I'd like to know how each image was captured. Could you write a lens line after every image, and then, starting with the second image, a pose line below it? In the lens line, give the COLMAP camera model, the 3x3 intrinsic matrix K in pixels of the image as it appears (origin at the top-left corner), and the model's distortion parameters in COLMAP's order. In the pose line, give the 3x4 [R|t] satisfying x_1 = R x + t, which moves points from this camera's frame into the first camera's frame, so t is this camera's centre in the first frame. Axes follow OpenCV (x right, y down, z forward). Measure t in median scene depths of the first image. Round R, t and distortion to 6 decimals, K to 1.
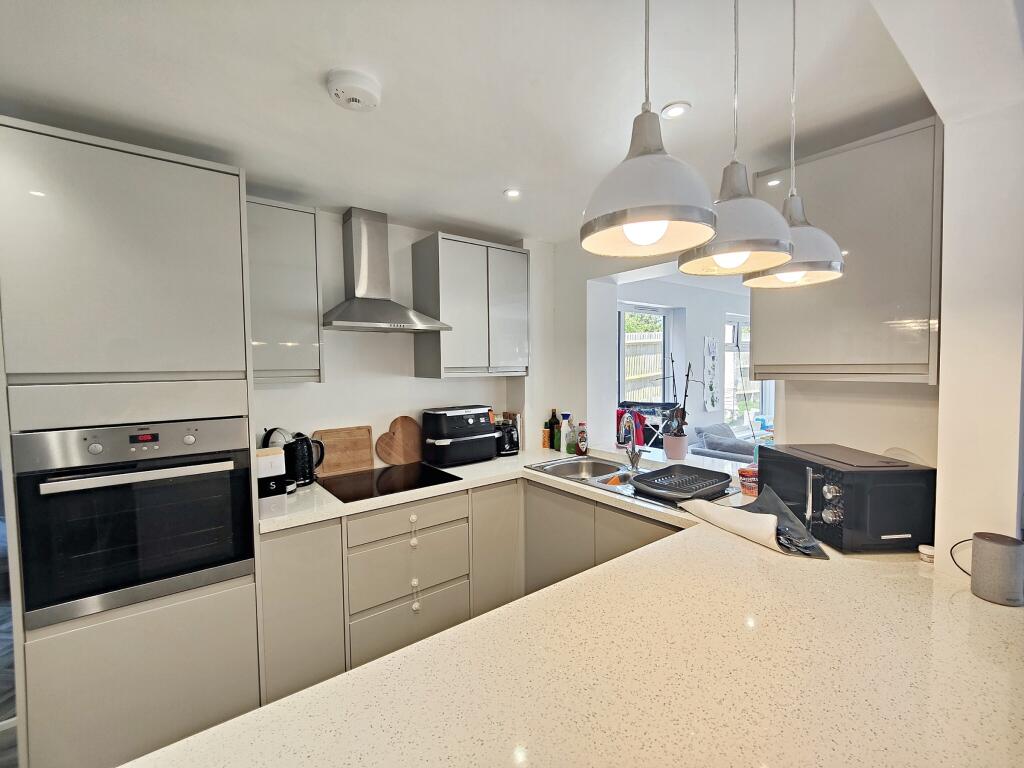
lens RADIAL K [[441.1, 0, 517.9], [0, 441.1, 385.0], [0, 0, 1]] dist [0.021412, -0.015435]
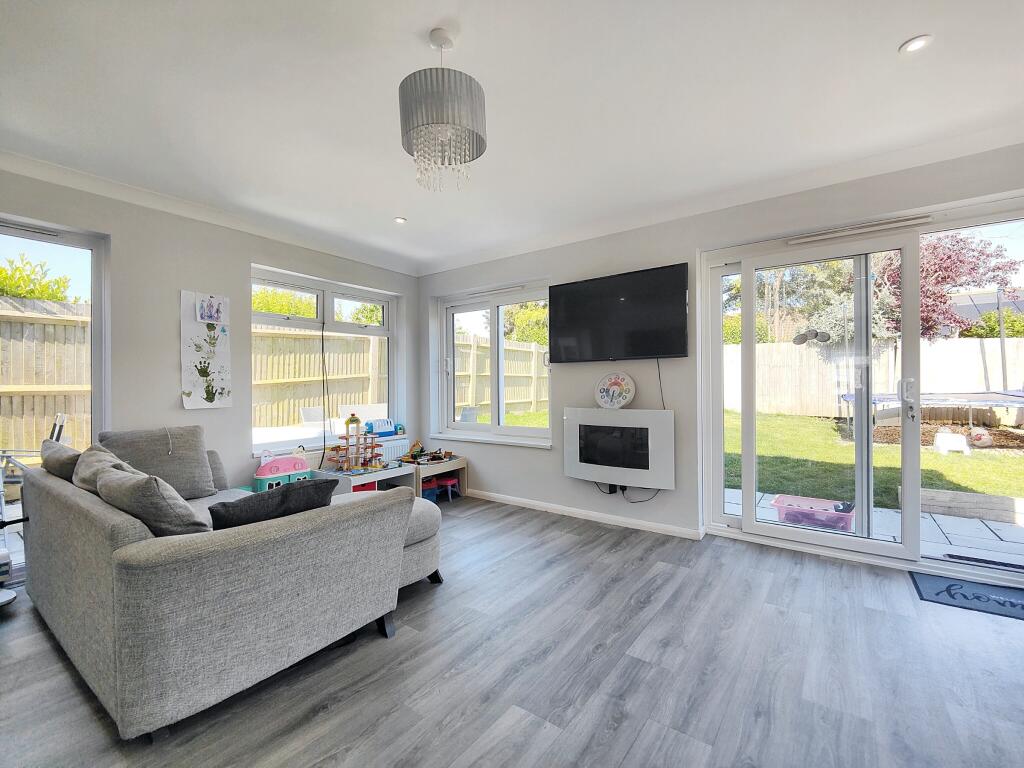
lens RADIAL K [[441.1, 0, 517.9], [0, 441.1, 385.0], [0, 0, 1]] dist [0.021412, -0.015435]
pose [[0.958645, 0.004097, 0.284576, 1.306840], [0.009395, 0.998896, -0.046028, 0.111355], [-0.284451, 0.046798, 0.957548, 0.489383]]
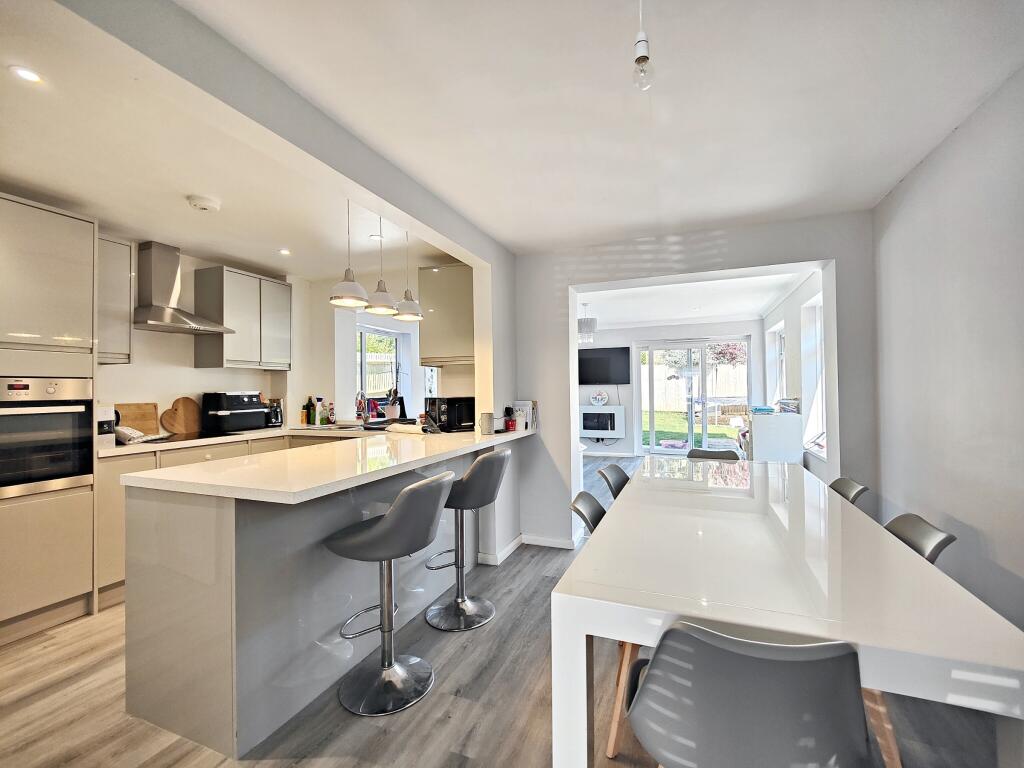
lens RADIAL K [[441.1, 0, 517.9], [0, 441.1, 385.0], [0, 0, 1]] dist [0.021412, -0.015435]
pose [[0.857365, 0.006065, 0.514673, -0.092138], [0.026512, 0.998083, -0.055928, 0.138410], [-0.514025, 0.061595, 0.855561, -0.659986]]
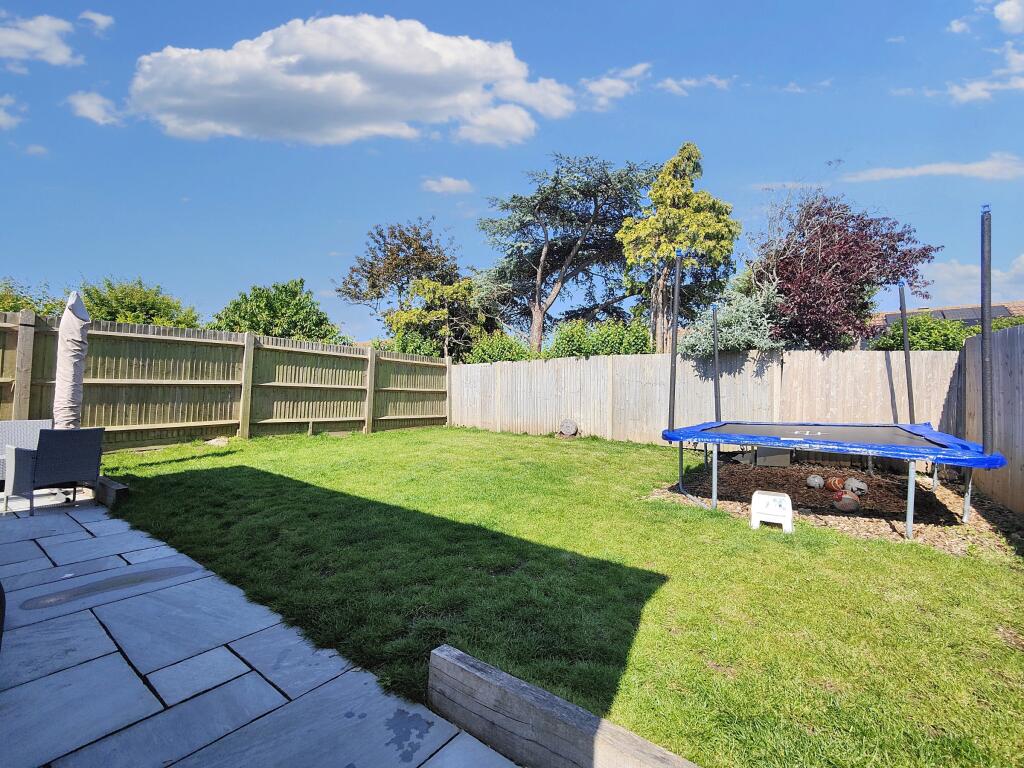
lens RADIAL K [[441.1, 0, 517.9], [0, 441.1, 385.0], [0, 0, 1]] dist [0.021412, -0.015435]
pose [[0.962983, 0.035121, 0.267265, 3.001162], [-0.014657, 0.996831, -0.078183, 0.049039], [-0.269164, 0.071372, 0.960446, 0.890563]]
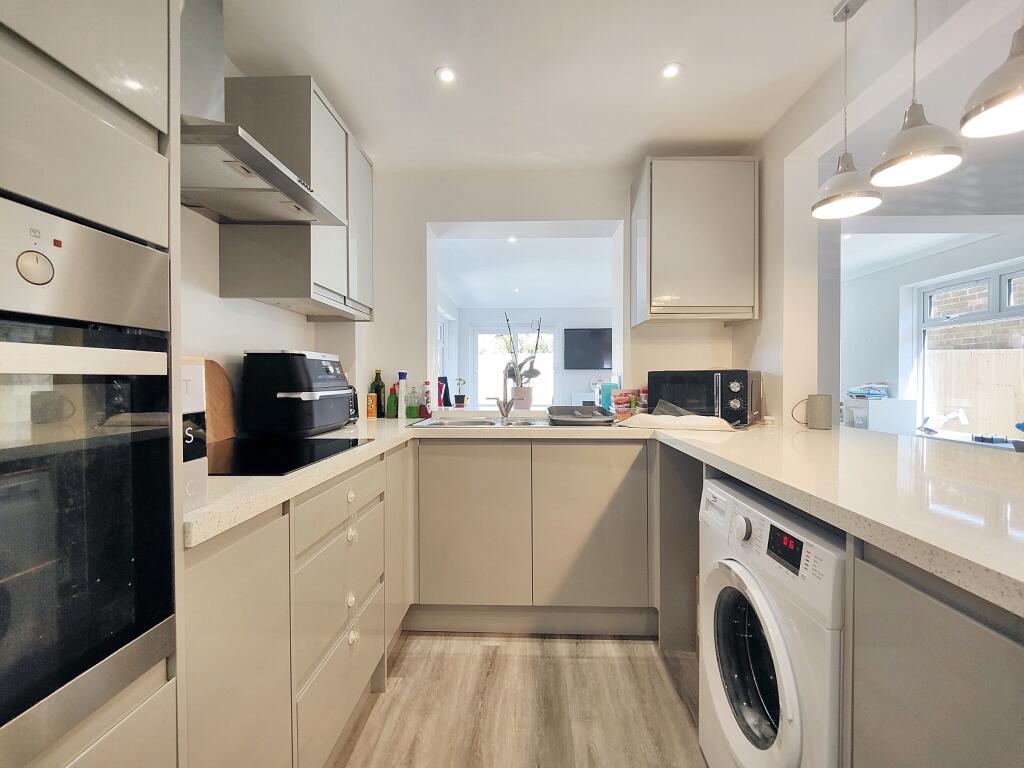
lens RADIAL K [[441.1, 0, 517.9], [0, 441.1, 385.0], [0, 0, 1]] dist [0.021412, -0.015435]
pose [[0.644020, 0.001284, 0.765008, -0.453630], [0.029442, 0.999216, -0.026462, 0.134004], [-0.764442, 0.039565, 0.643477, 0.327652]]
